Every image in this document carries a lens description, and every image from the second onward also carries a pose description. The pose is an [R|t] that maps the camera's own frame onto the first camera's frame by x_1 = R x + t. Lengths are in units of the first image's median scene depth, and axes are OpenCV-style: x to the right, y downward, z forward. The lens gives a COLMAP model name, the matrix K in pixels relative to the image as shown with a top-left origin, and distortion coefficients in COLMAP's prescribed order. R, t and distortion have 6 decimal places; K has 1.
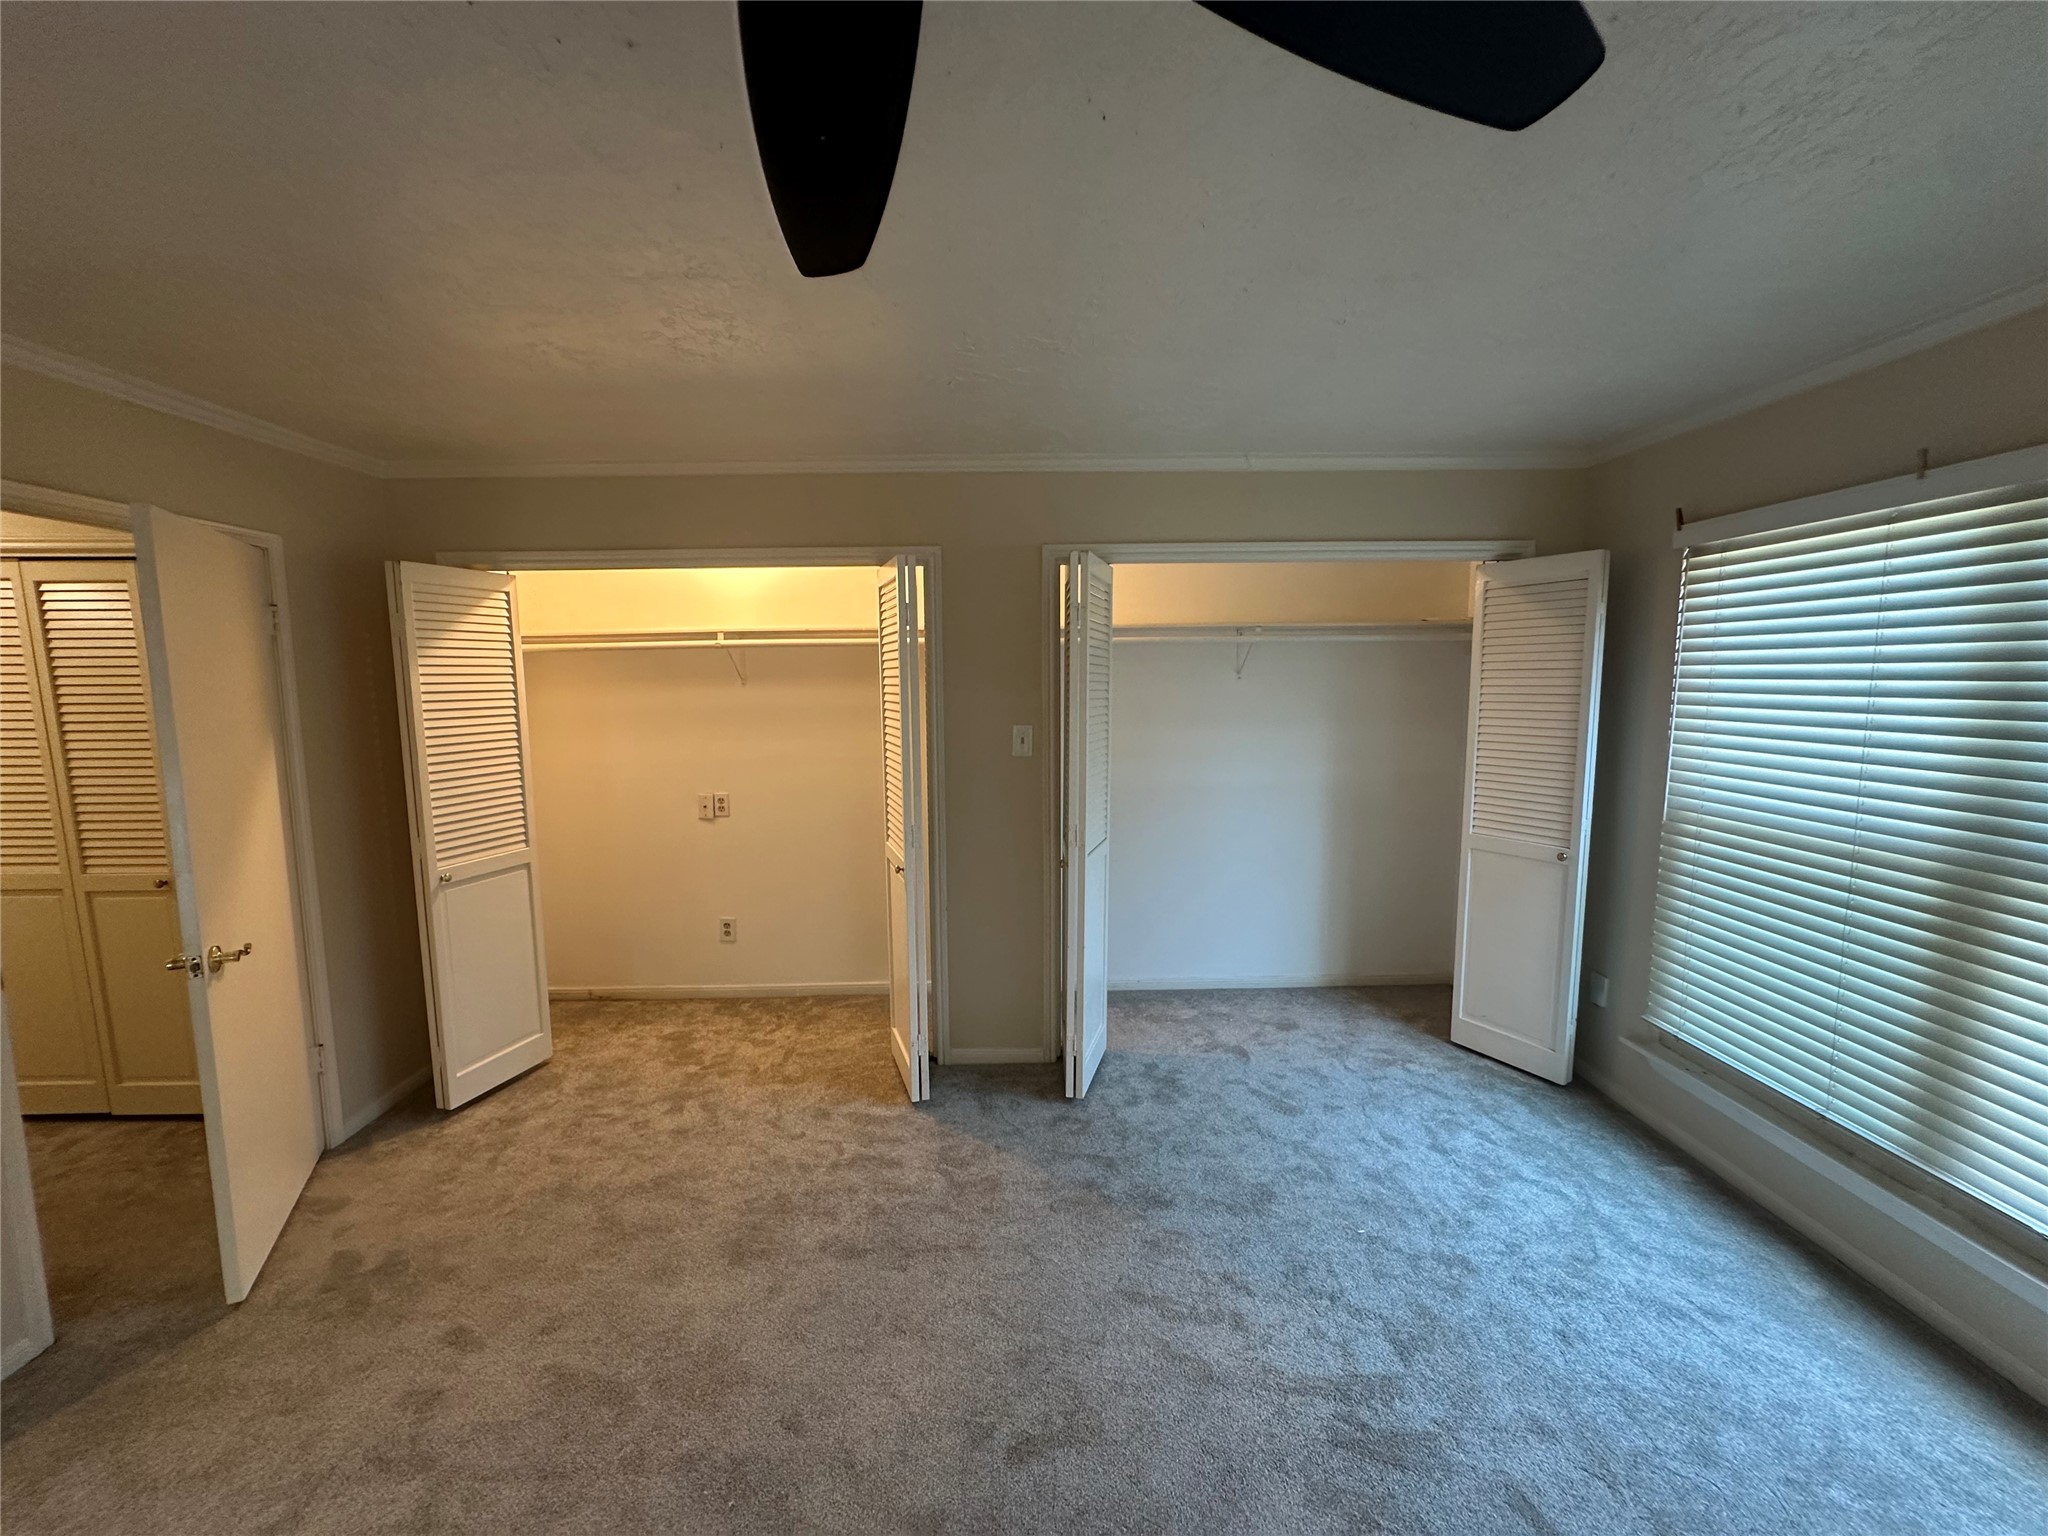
lens RADIAL K [[814.9, 0, 1024.0], [0, 814.9, 768.0], [0, 0, 1]] dist [-0.000197, 0.000019]
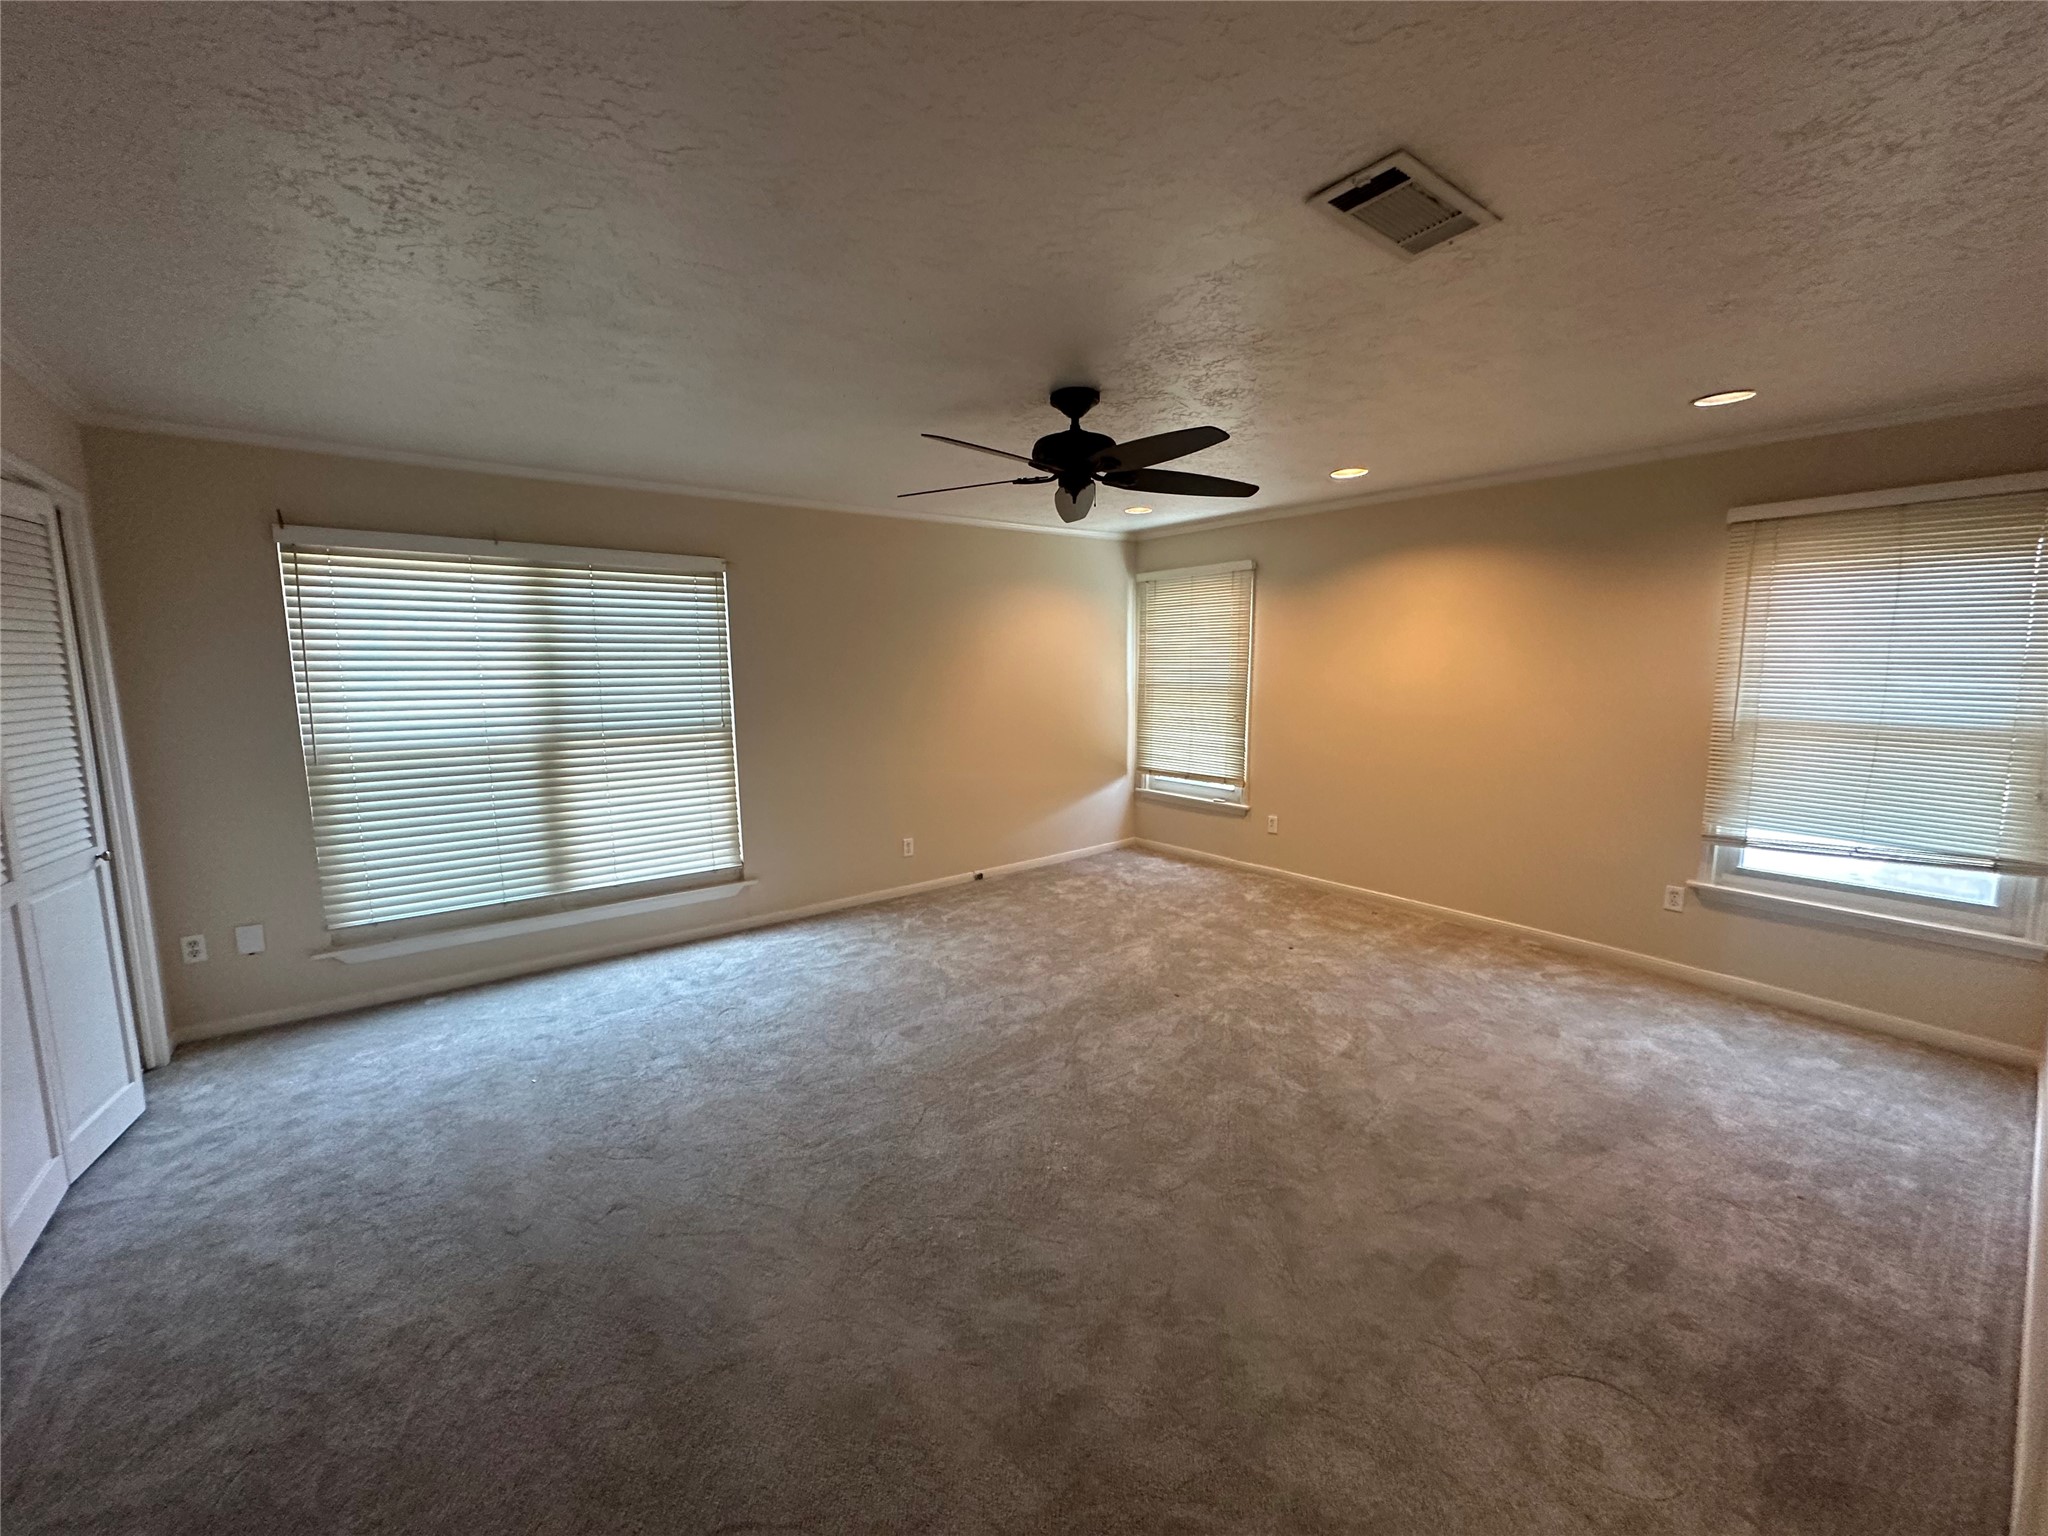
lens RADIAL K [[814.9, 0, 1024.0], [0, 814.9, 768.0], [0, 0, 1]] dist [-0.000197, 0.000019]
pose [[-0.595254, -0.103893, 0.796793, -1.034586], [0.092412, 0.976175, 0.196320, -0.093918], [-0.798206, 0.190493, -0.571472, 1.046406]]
